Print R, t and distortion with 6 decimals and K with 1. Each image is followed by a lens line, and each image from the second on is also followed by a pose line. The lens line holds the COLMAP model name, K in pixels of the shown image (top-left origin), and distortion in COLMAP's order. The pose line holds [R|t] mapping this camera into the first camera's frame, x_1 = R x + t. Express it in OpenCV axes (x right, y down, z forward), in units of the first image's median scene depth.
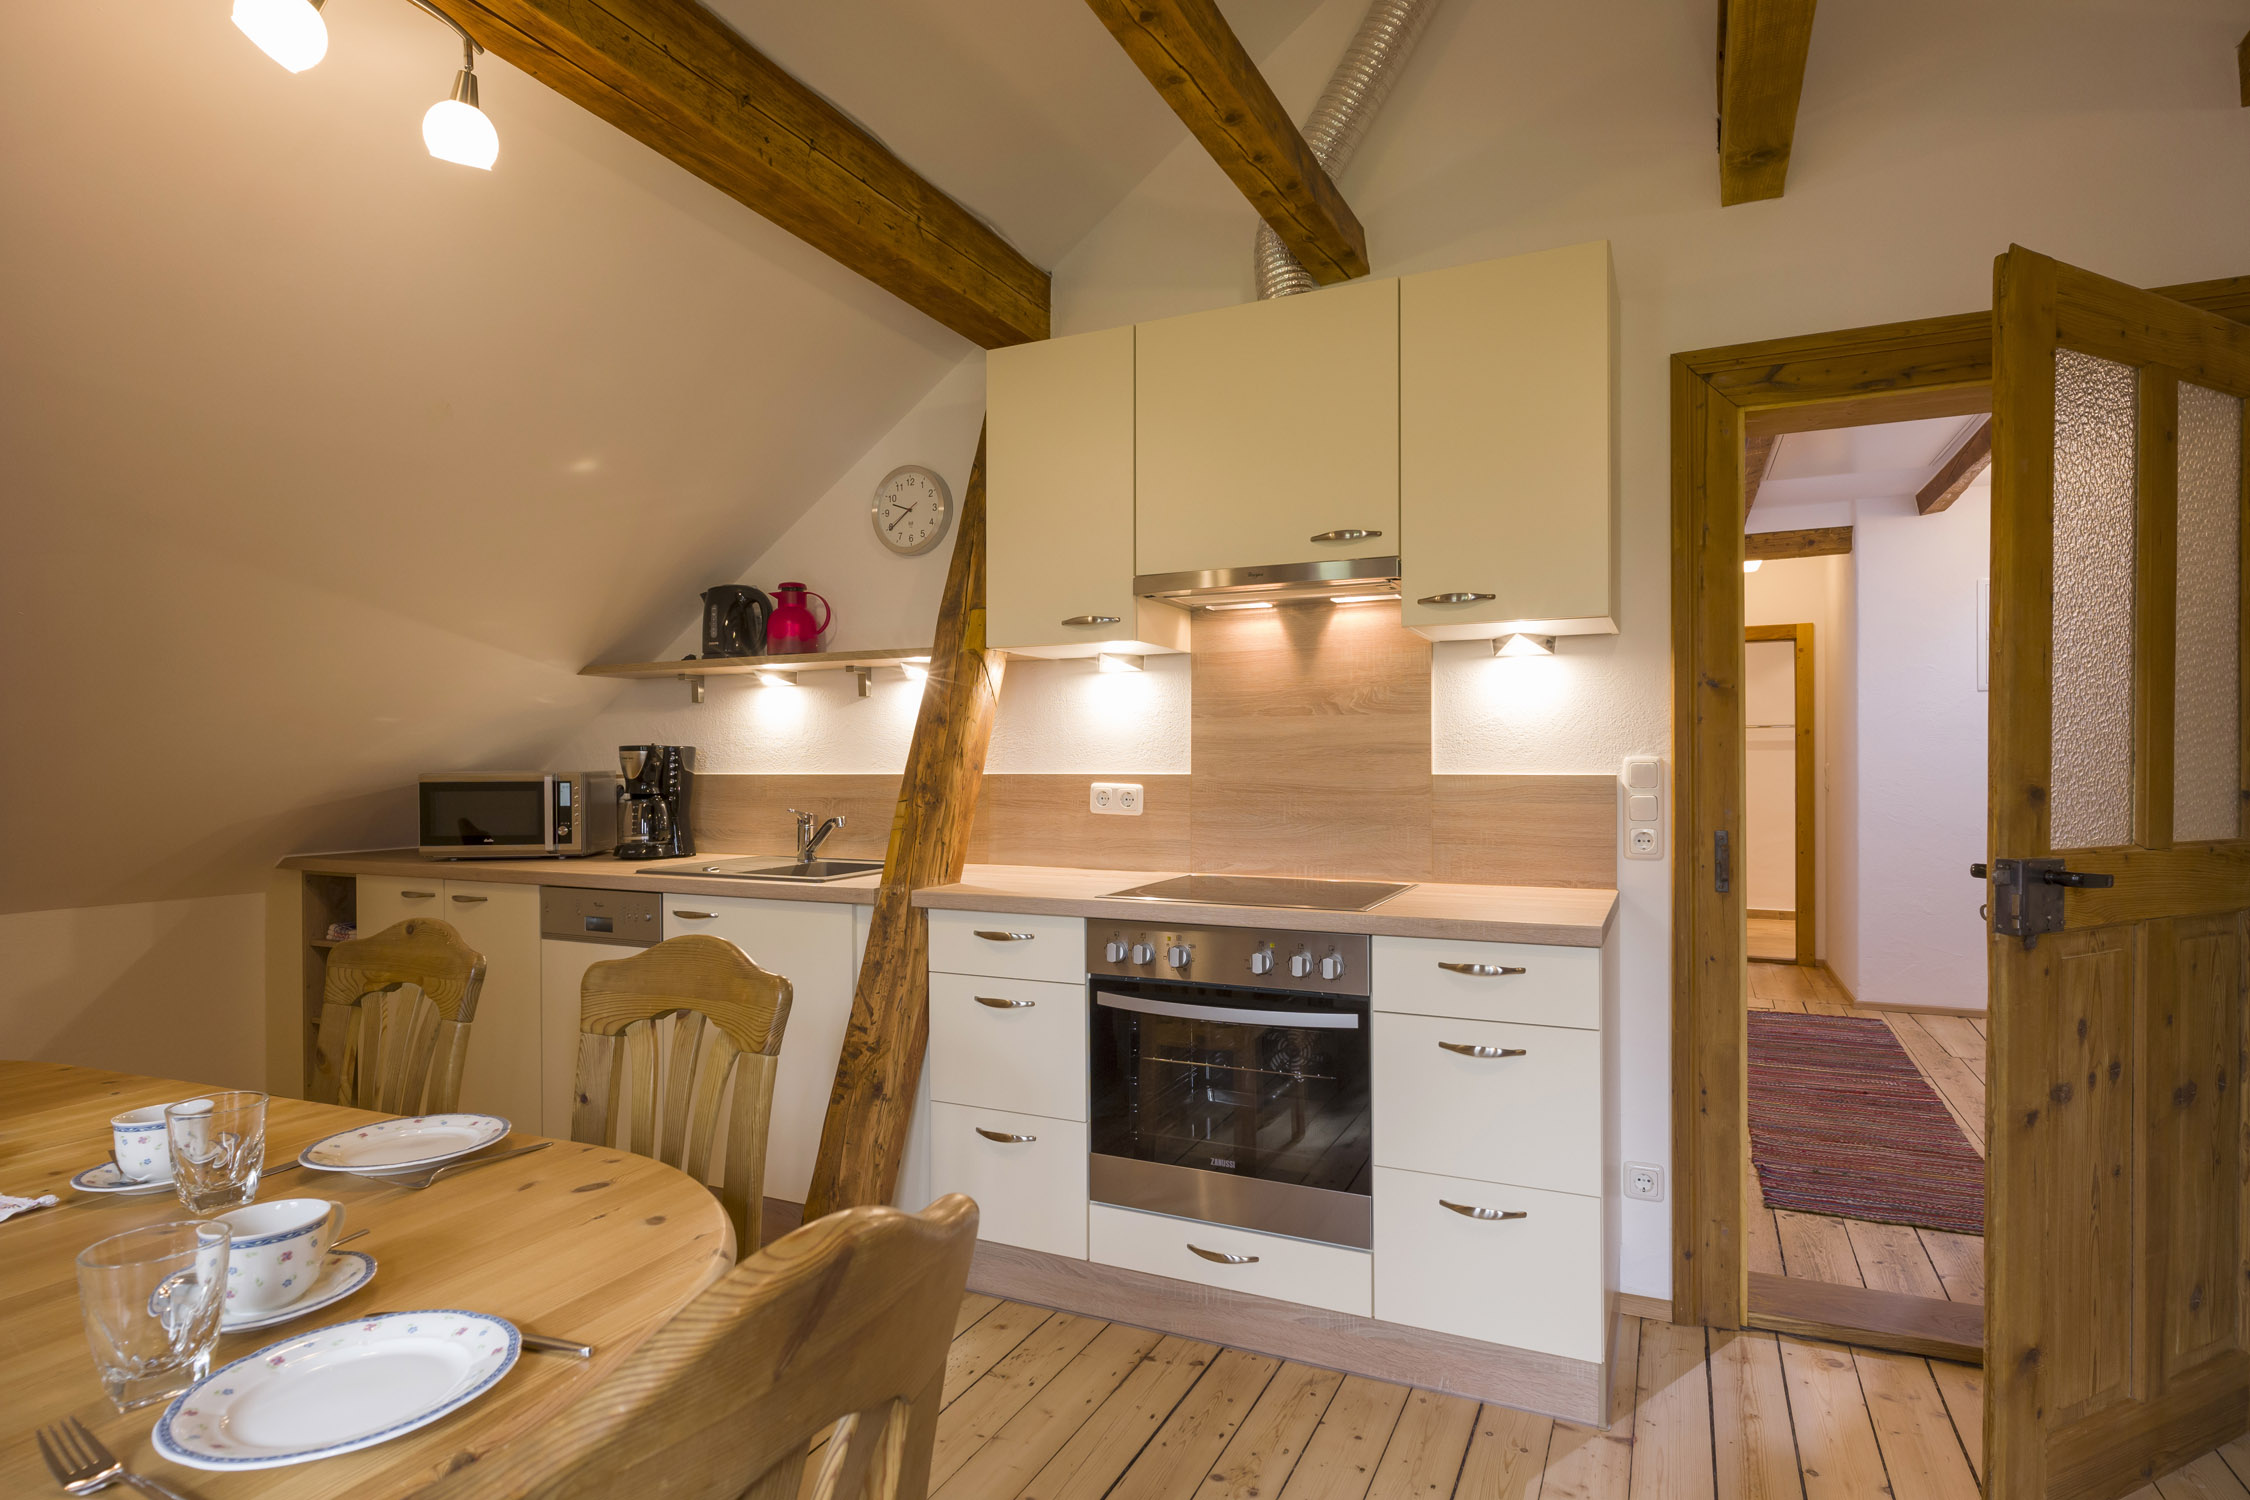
lens RADIAL K [[1149.3, 0, 1120.3], [0, 1149.3, 761.6], [0, 0, 1]] dist [-0.009669, 0.002231]
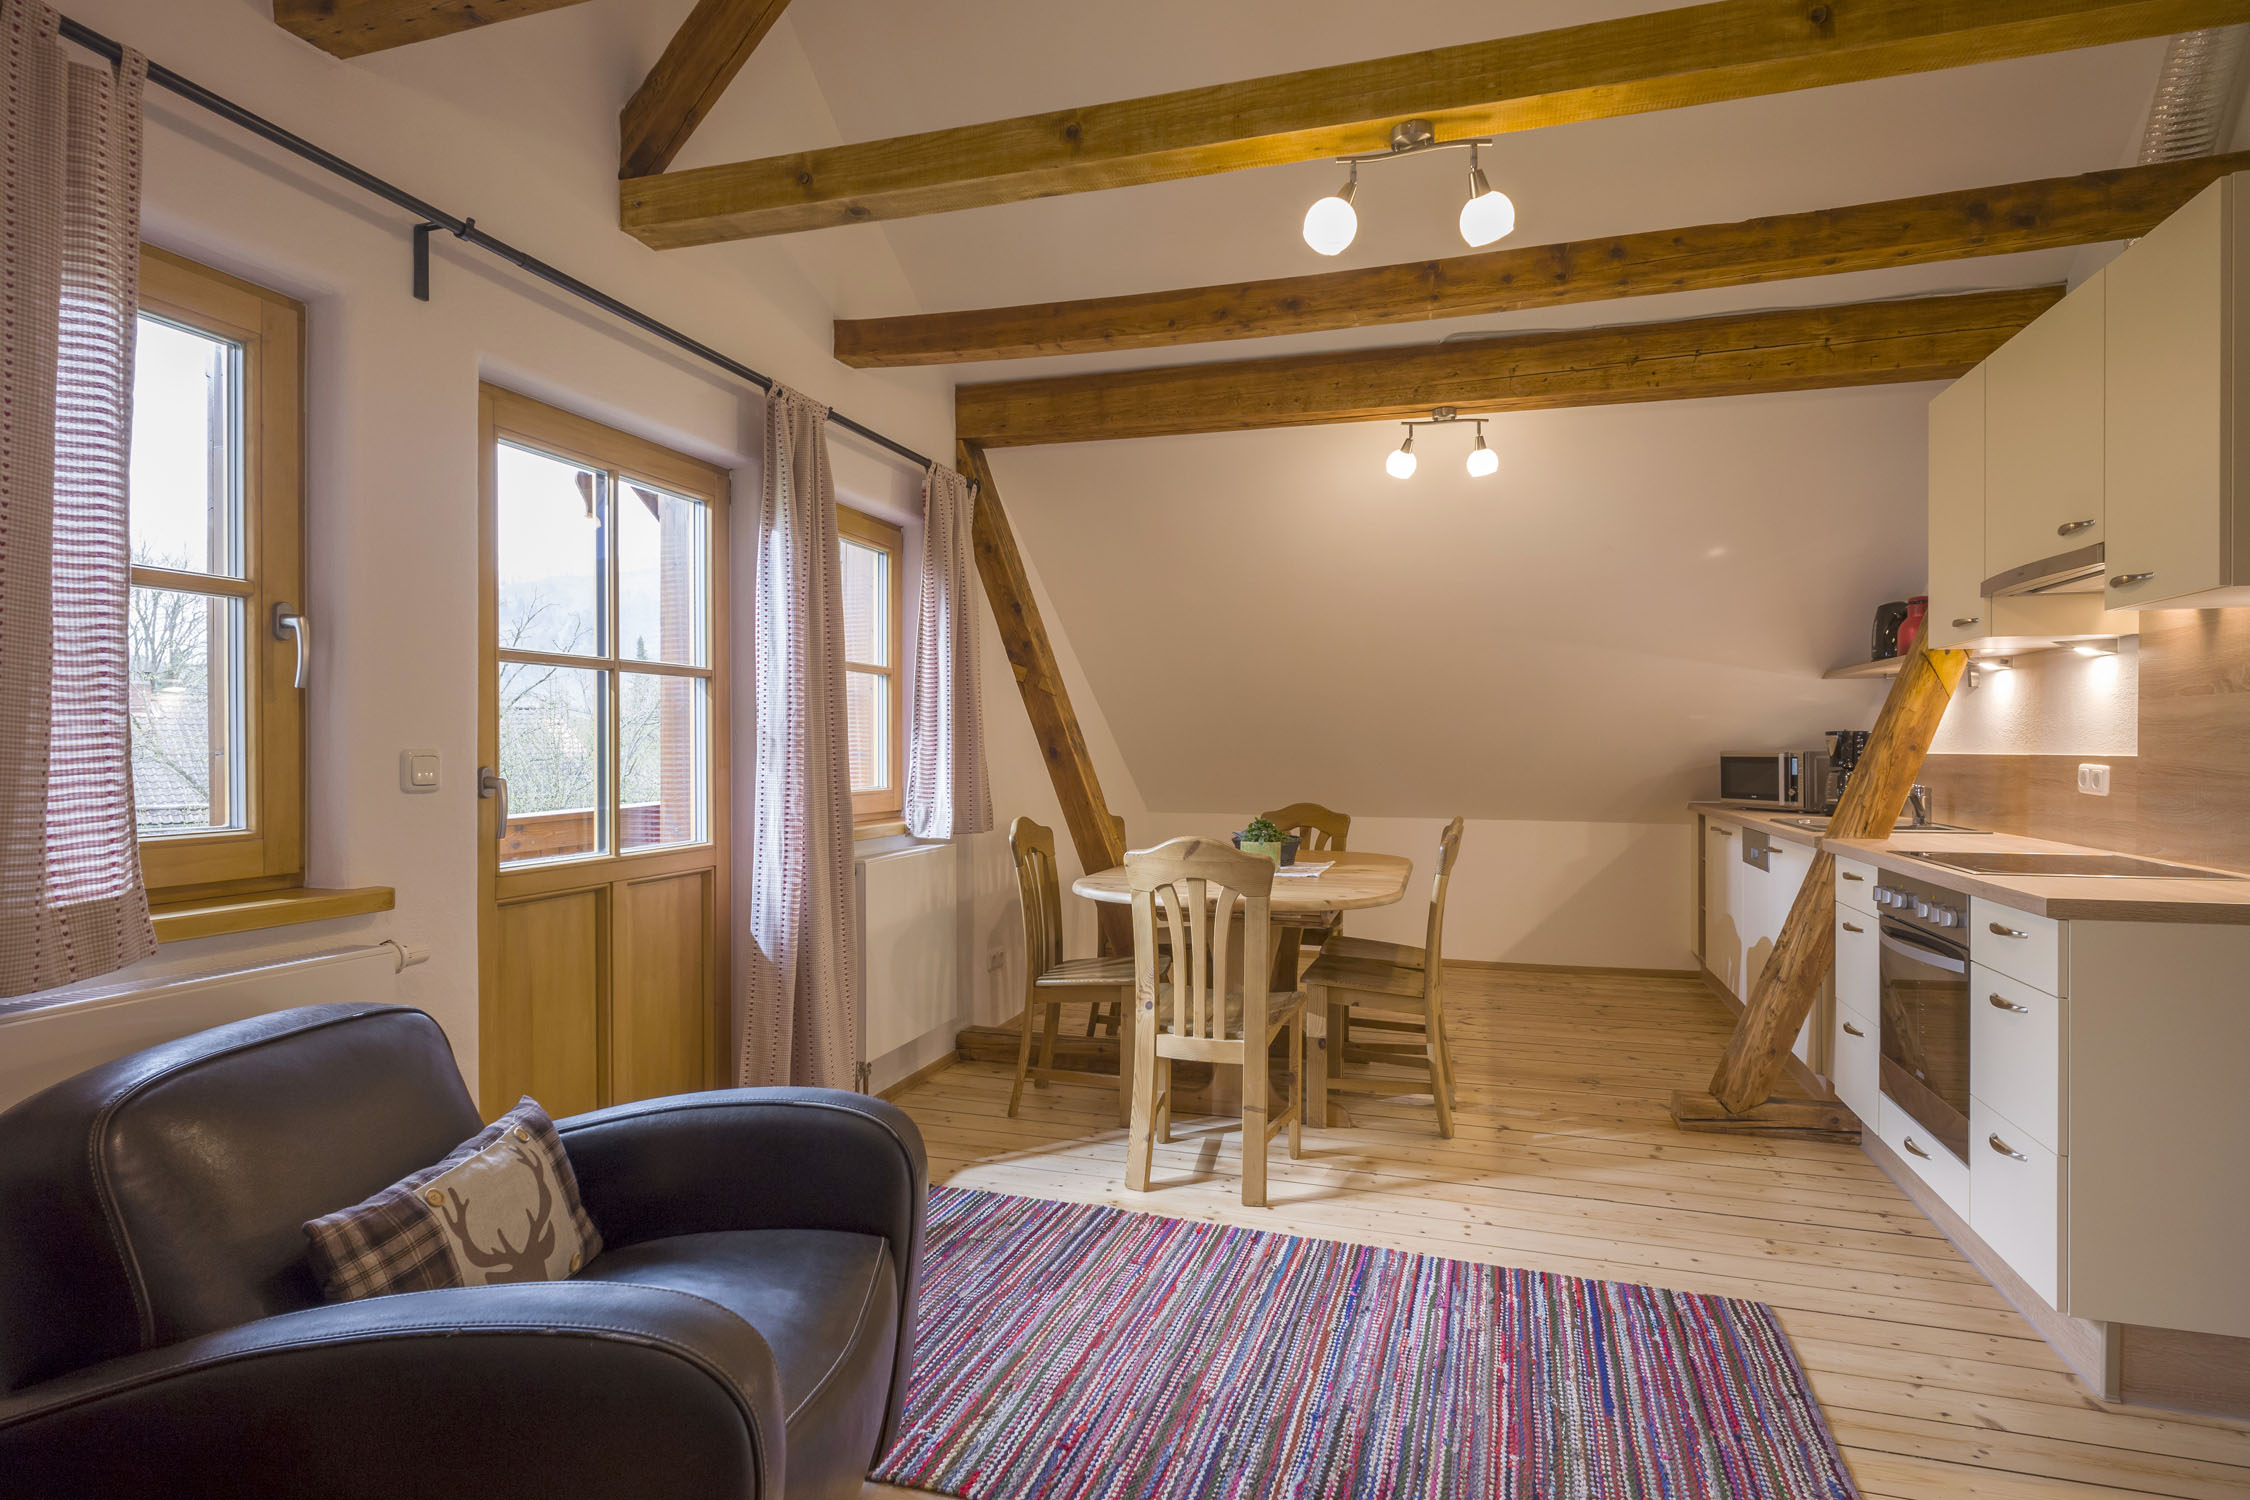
lens RADIAL K [[1149.3, 0, 1141.9], [0, 1149.3, 749.2], [0, 0, 1]] dist [-0.009669, 0.002231]
pose [[0.150037, 0.005950, -0.988662, 1.389128], [-0.000638, 0.999982, 0.005921, -0.000559], [0.988680, -0.000257, 0.150038, 0.004648]]
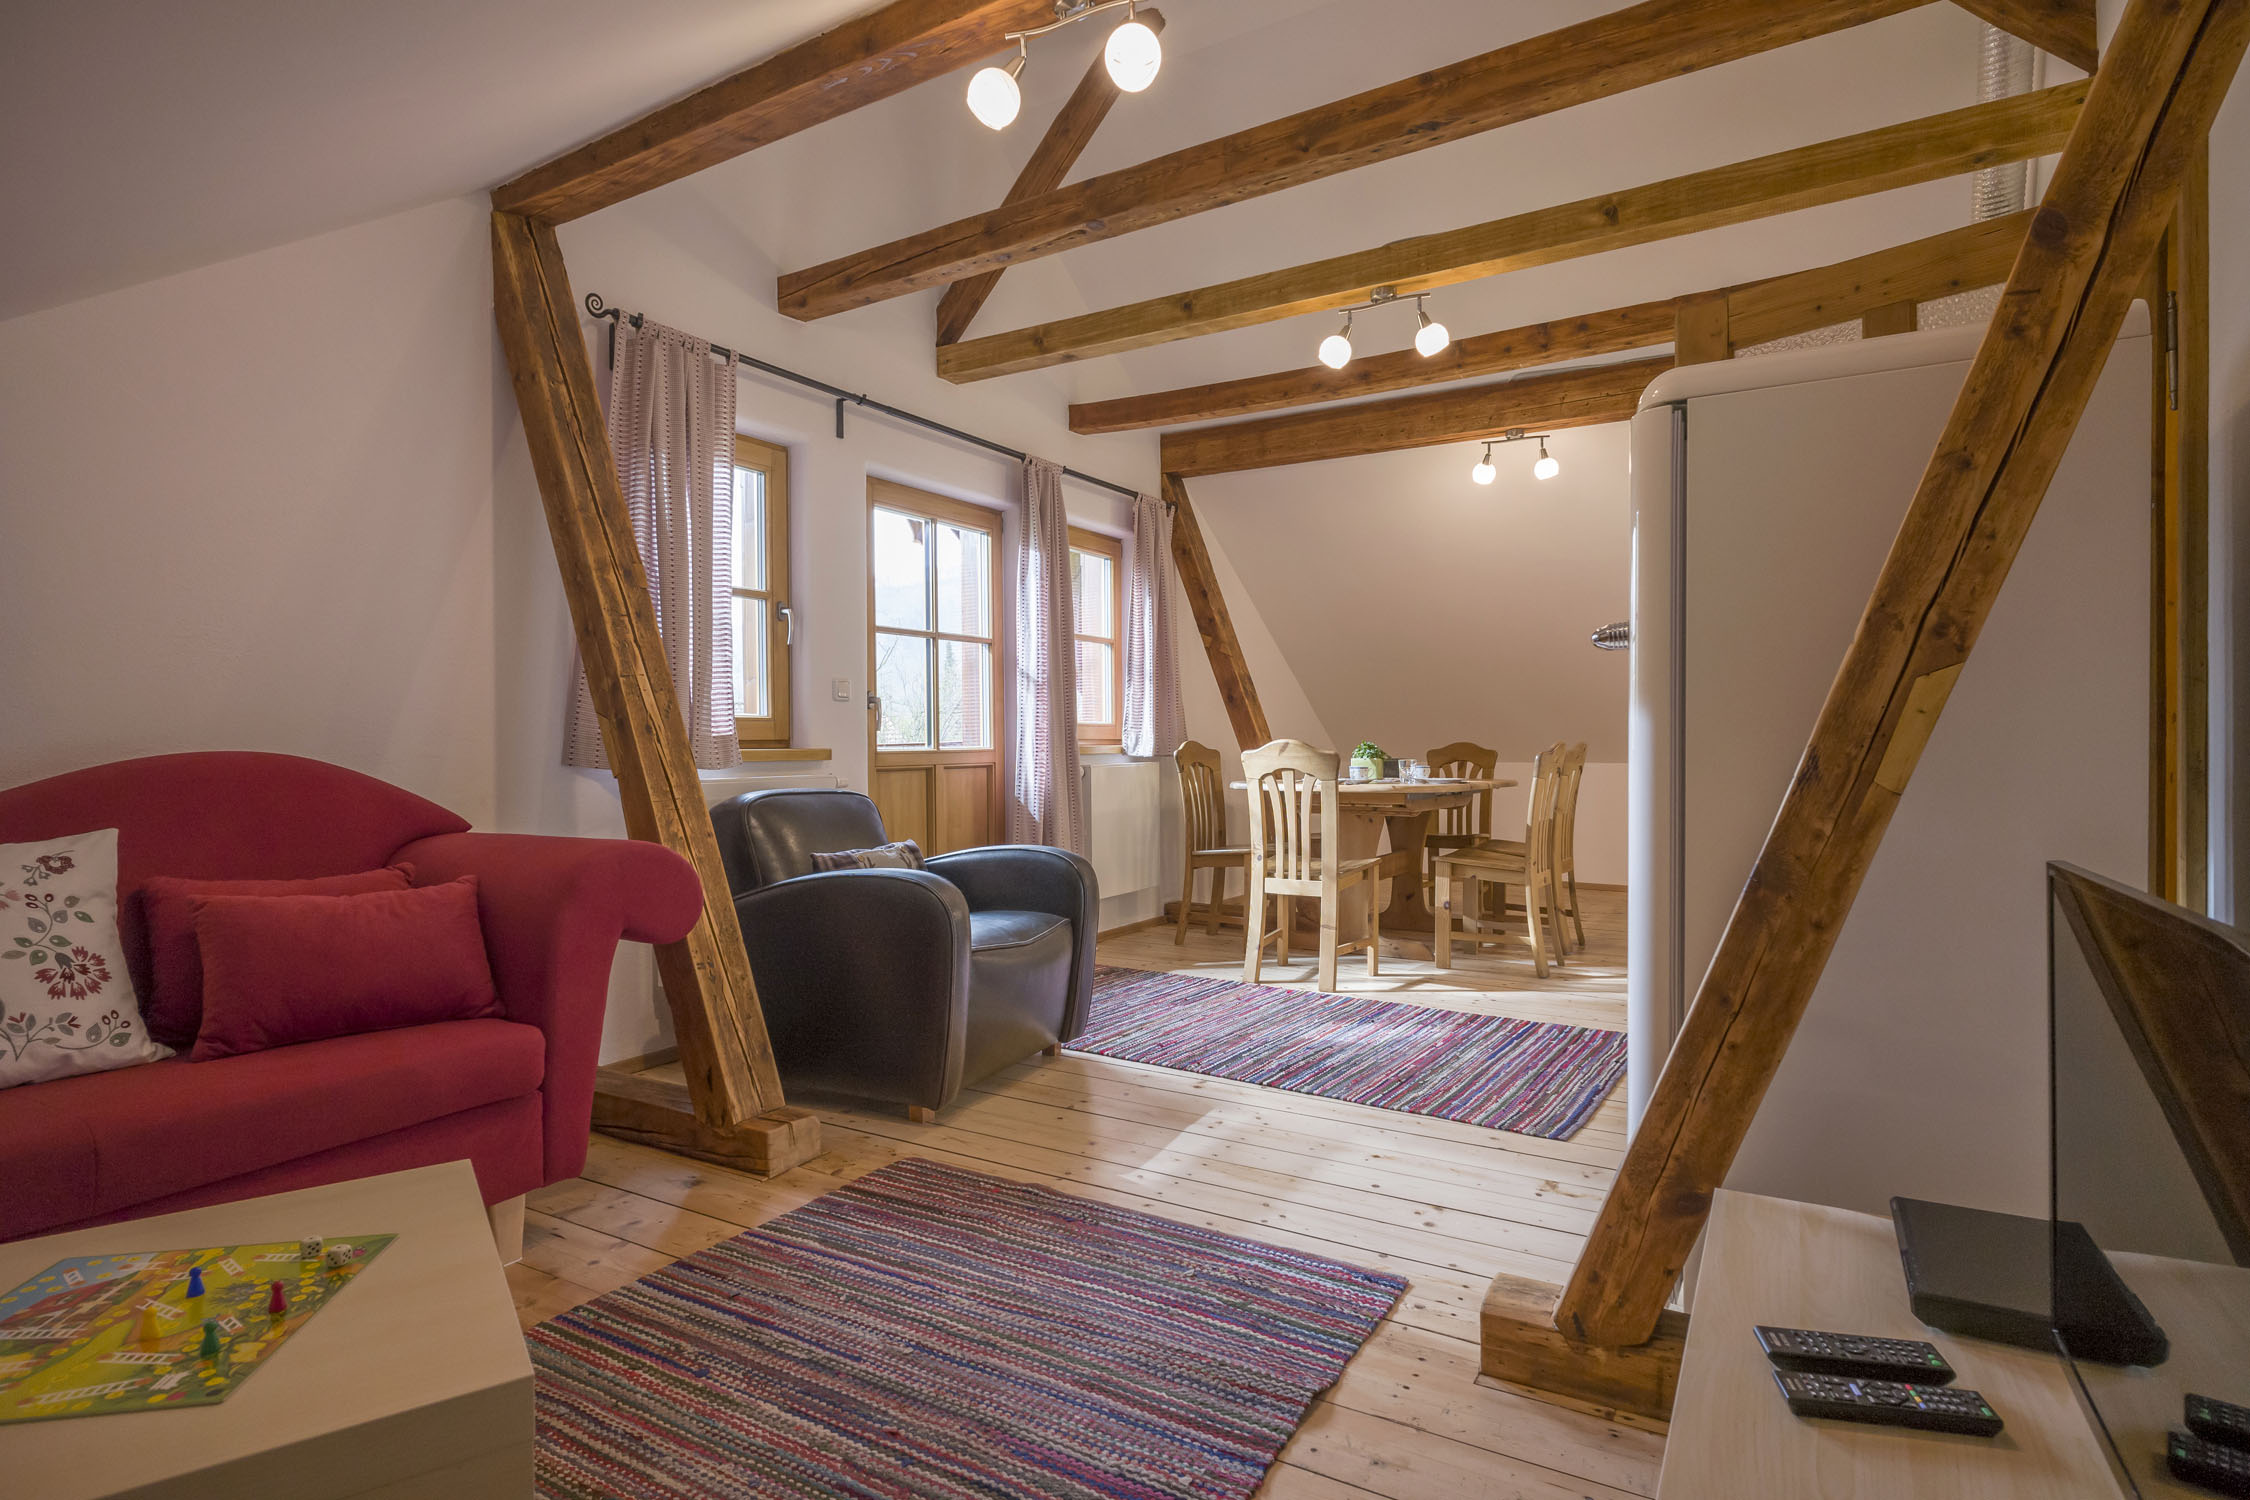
lens RADIAL K [[1149.3, 0, 1116.4], [0, 1149.3, 747.4], [0, 0, 1]] dist [-0.009669, 0.002231]
pose [[-0.119918, 0.011472, -0.992717, 2.227614], [0.004005, 0.999931, 0.011072, 0.114270], [0.992776, -0.002648, -0.119956, 0.234205]]
